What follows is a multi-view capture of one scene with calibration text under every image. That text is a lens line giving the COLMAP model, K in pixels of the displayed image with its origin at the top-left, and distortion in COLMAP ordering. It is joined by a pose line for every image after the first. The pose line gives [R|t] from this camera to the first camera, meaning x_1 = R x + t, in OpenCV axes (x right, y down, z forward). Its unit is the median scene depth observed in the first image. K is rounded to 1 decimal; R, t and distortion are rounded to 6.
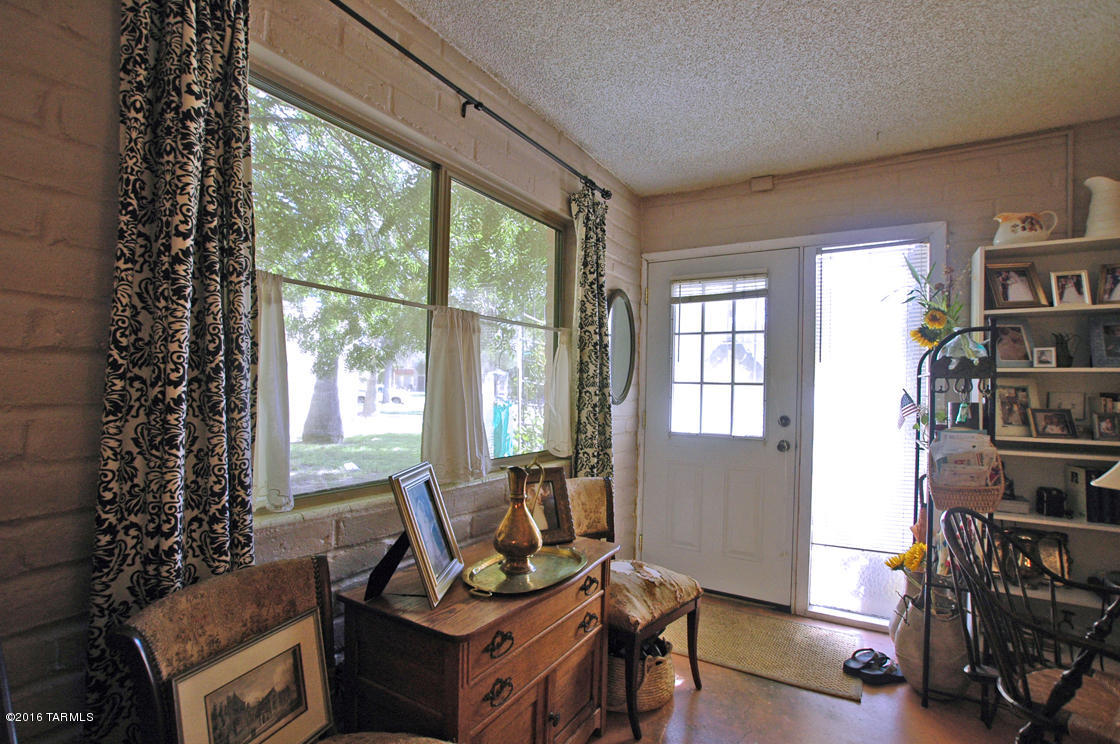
lens RADIAL K [[530.4, 0, 560.8], [0, 530.4, 381.0], [0, 0, 1]] dist [-0.064329, 0.027094]
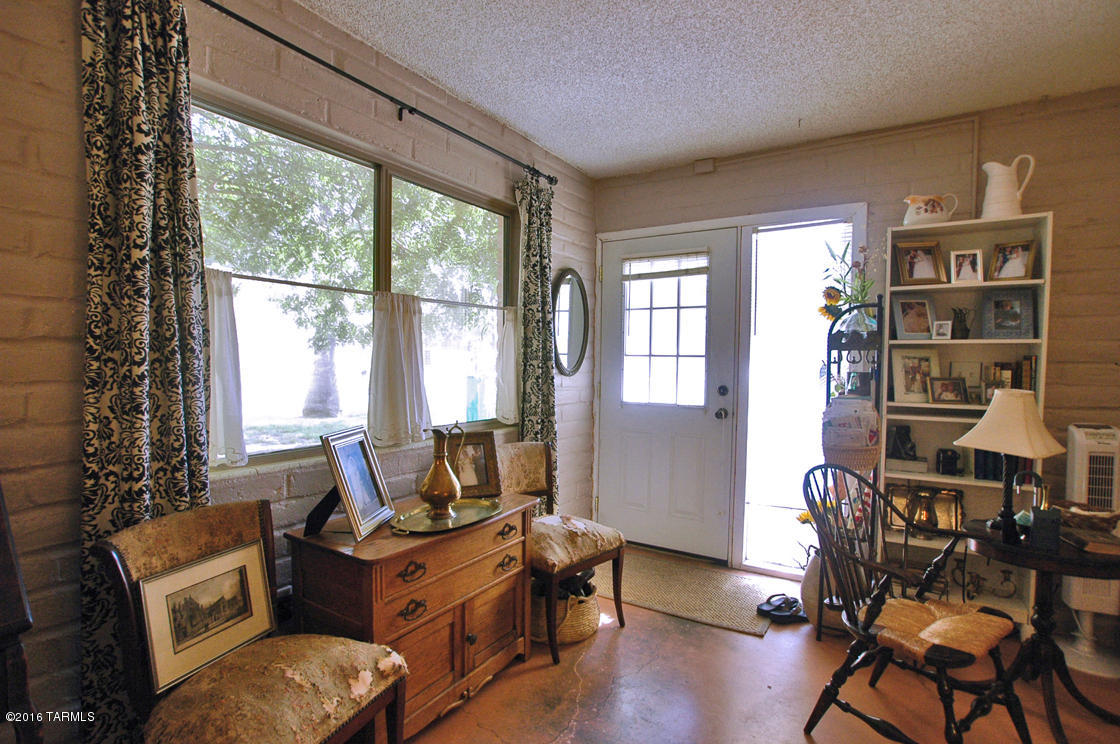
lens RADIAL K [[539.1, 0, 561.1], [0, 539.1, 378.3], [0, 0, 1]] dist [-0.065819, 0.029244]
pose [[0.999824, -0.009263, -0.016337, 0.249614], [0.010017, 0.998858, 0.046722, -0.006704], [0.015885, -0.046877, 0.998774, -0.220602]]
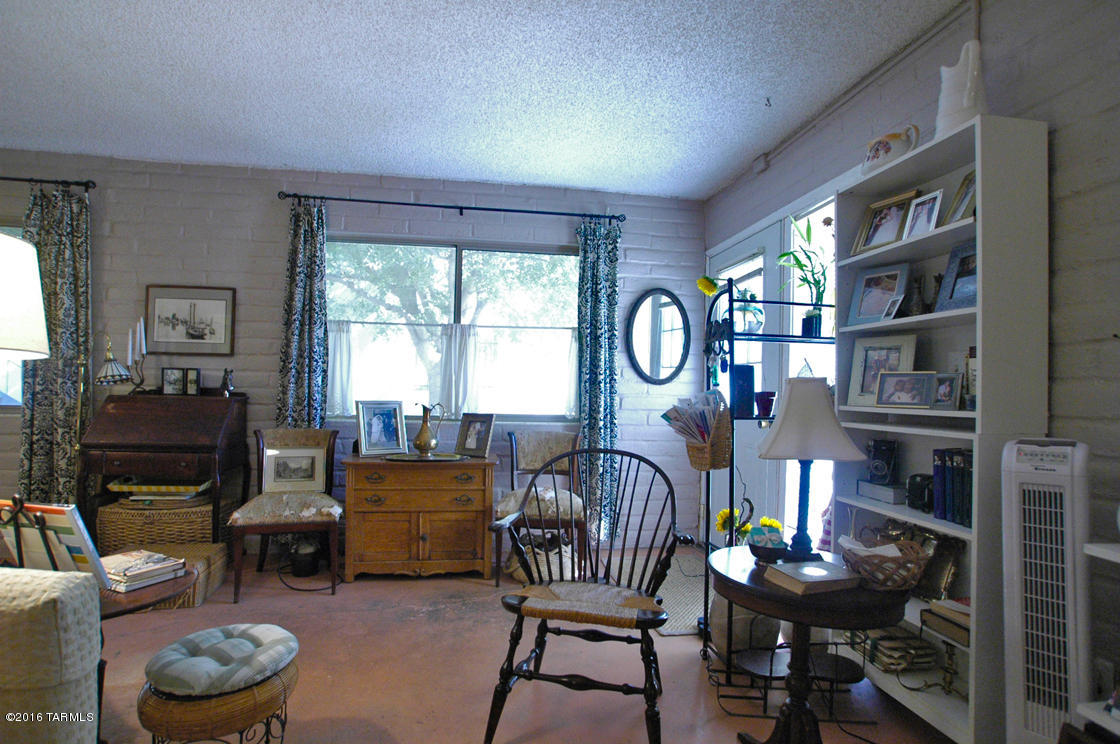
lens RADIAL K [[539.1, 0, 561.1], [0, 539.1, 378.3], [0, 0, 1]] dist [-0.065819, 0.029244]
pose [[0.657270, -0.021826, -0.753339, 2.021557], [0.002882, 0.999646, -0.026447, 0.139690], [0.753649, 0.015211, 0.657101, 0.096796]]
